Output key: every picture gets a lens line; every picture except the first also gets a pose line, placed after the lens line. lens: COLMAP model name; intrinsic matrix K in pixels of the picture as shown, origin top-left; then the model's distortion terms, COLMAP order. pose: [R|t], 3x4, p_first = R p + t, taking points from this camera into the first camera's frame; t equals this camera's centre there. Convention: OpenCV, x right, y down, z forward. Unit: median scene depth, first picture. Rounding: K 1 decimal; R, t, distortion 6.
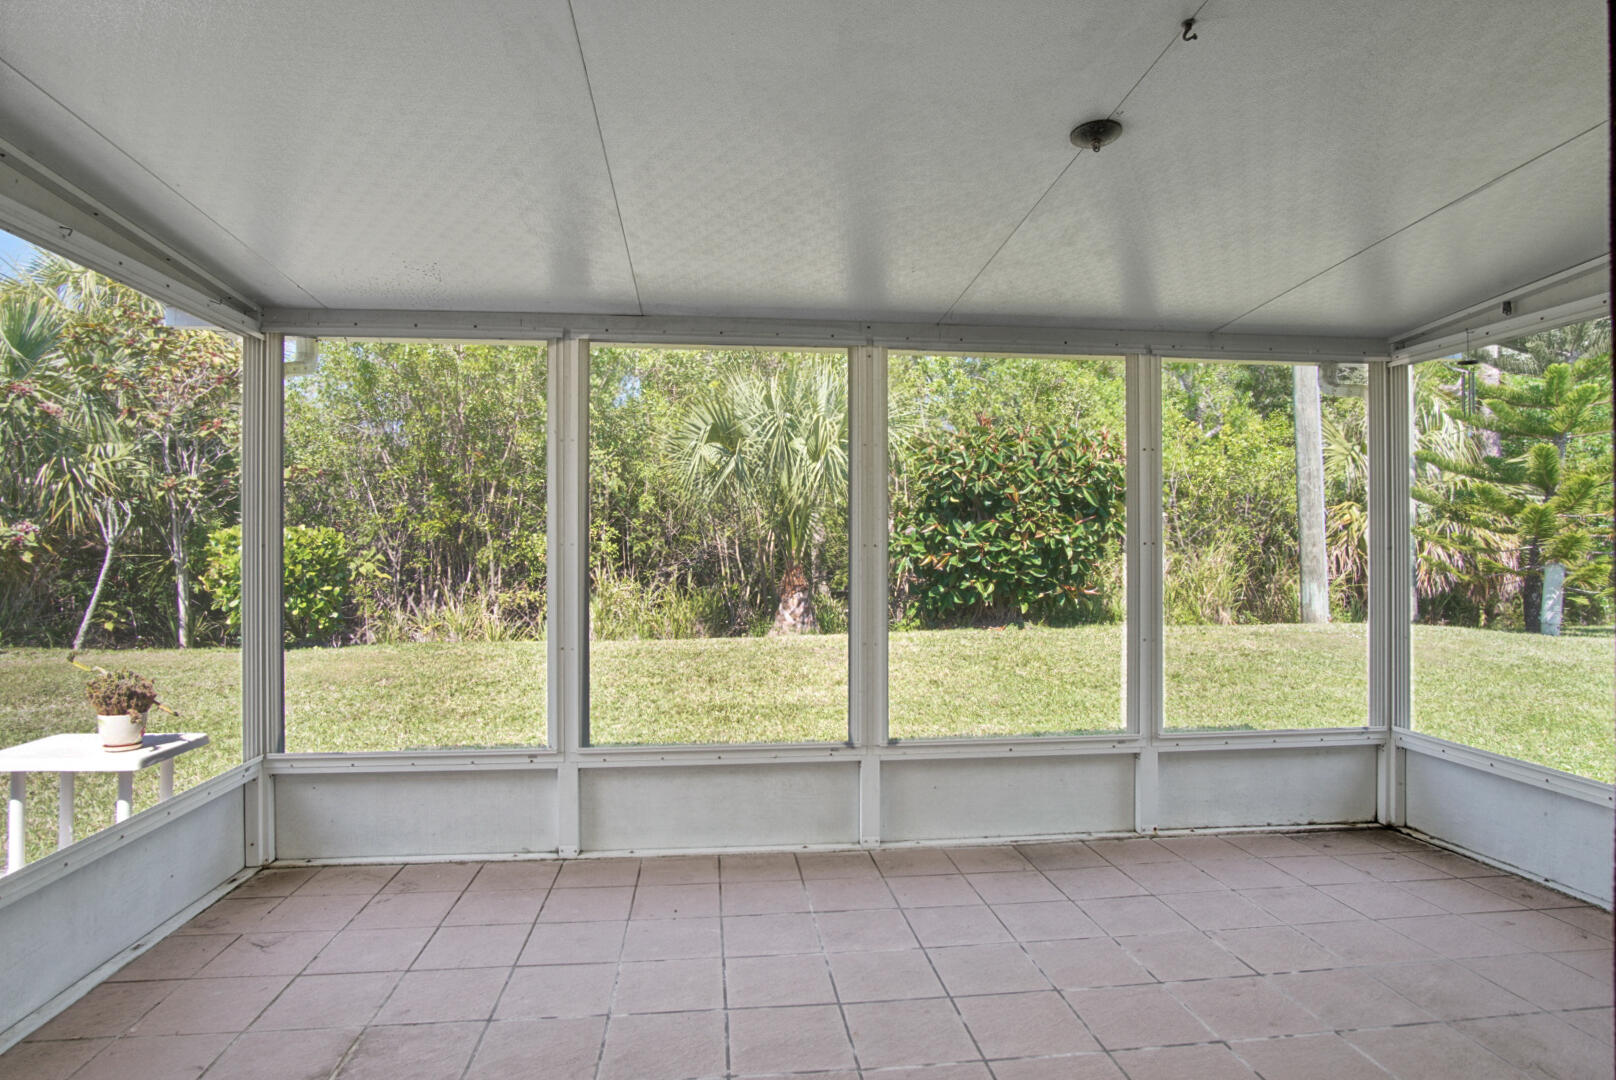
lens RADIAL K [[879.4, 0, 805.6], [0, 879.4, 547.4], [0, 0, 1]] dist [-0.023571, 0.002002]
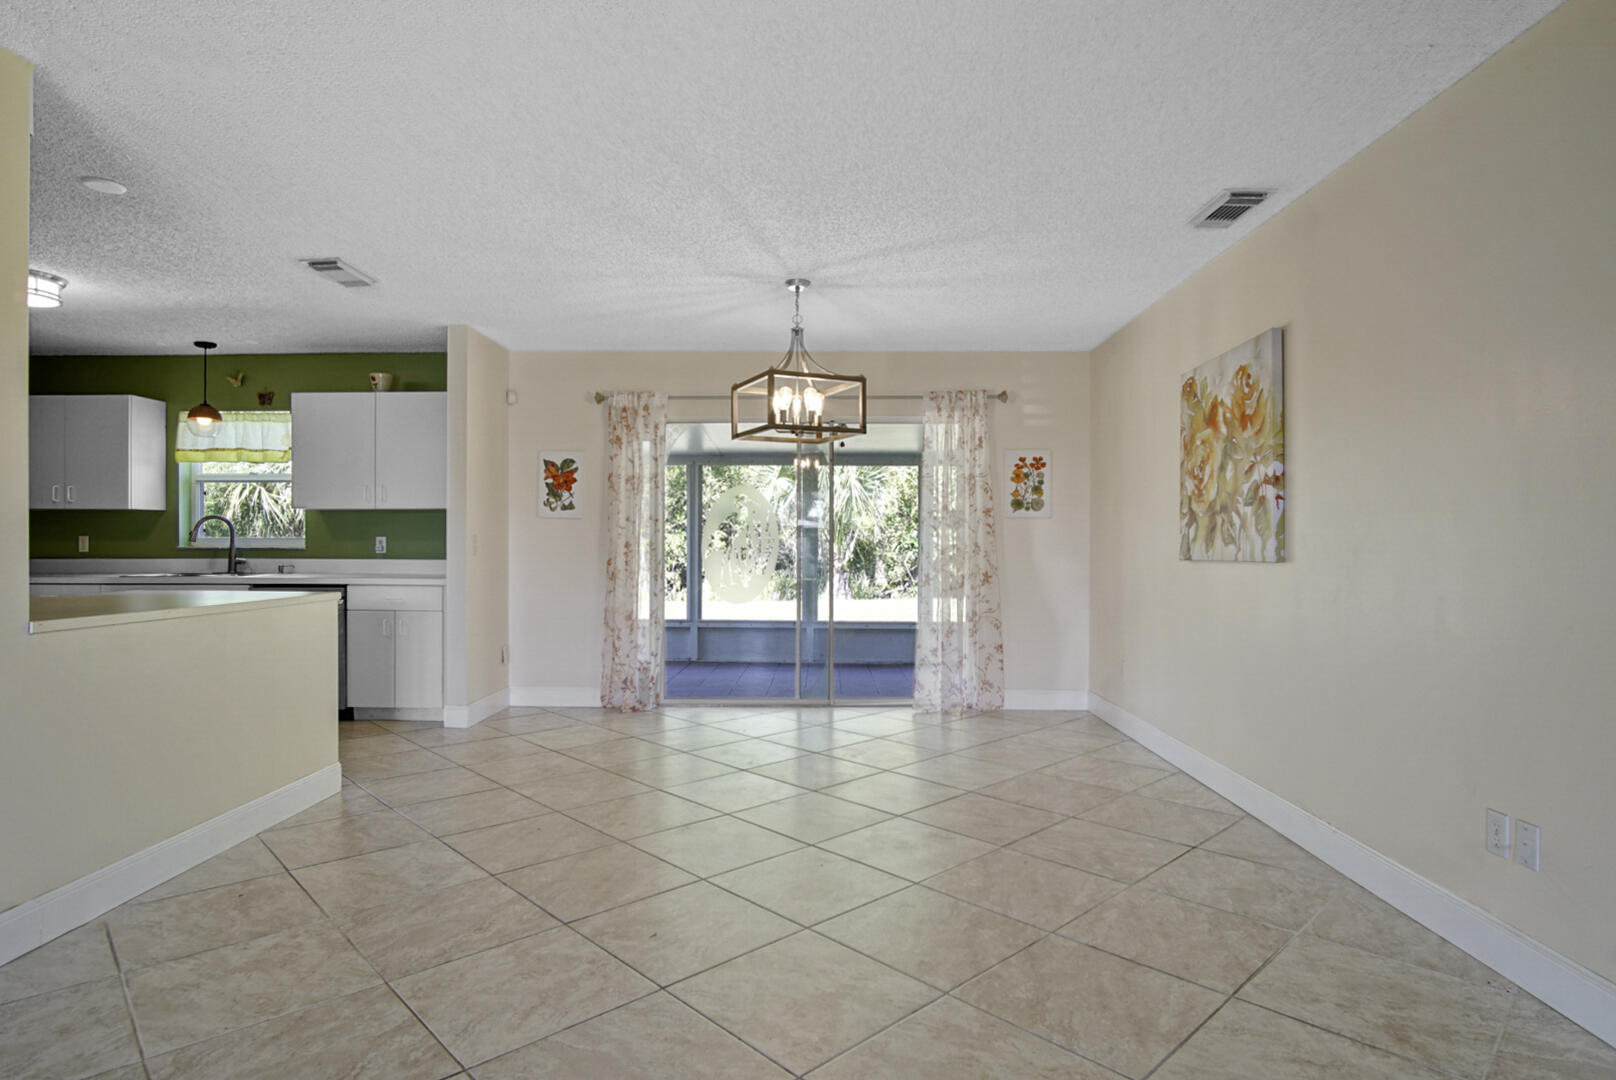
lens RADIAL K [[879.4, 0, 805.6], [0, 879.4, 547.4], [0, 0, 1]] dist [-0.023571, 0.002002]
pose [[0.990114, 0.004911, -0.140178, 0.144295], [-0.004564, 0.999986, 0.002797, 0.000539], [0.140190, -0.002130, 0.990122, -0.524889]]
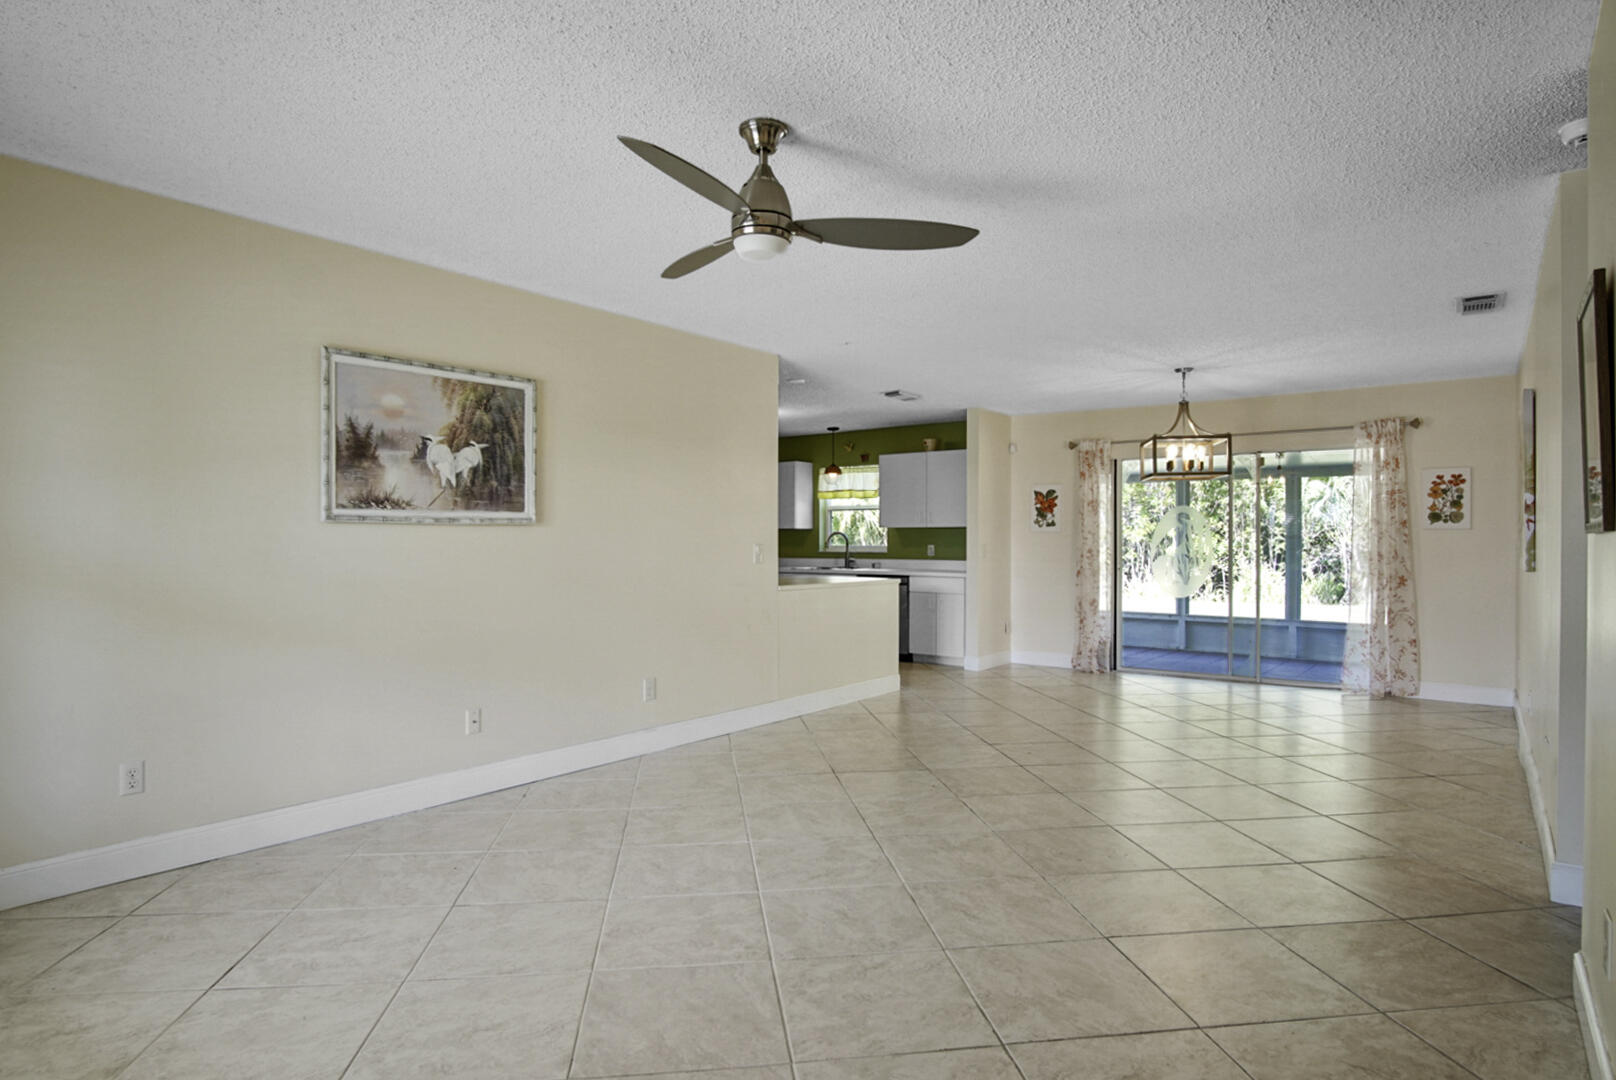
lens RADIAL K [[879.4, 0, 805.6], [0, 879.4, 547.4], [0, 0, 1]] dist [-0.023571, 0.002002]
pose [[0.720617, 0.007142, -0.693297, 0.302475], [-0.004077, 0.999973, 0.006064, -0.006008], [0.693321, -0.001543, 0.720627, -0.710002]]
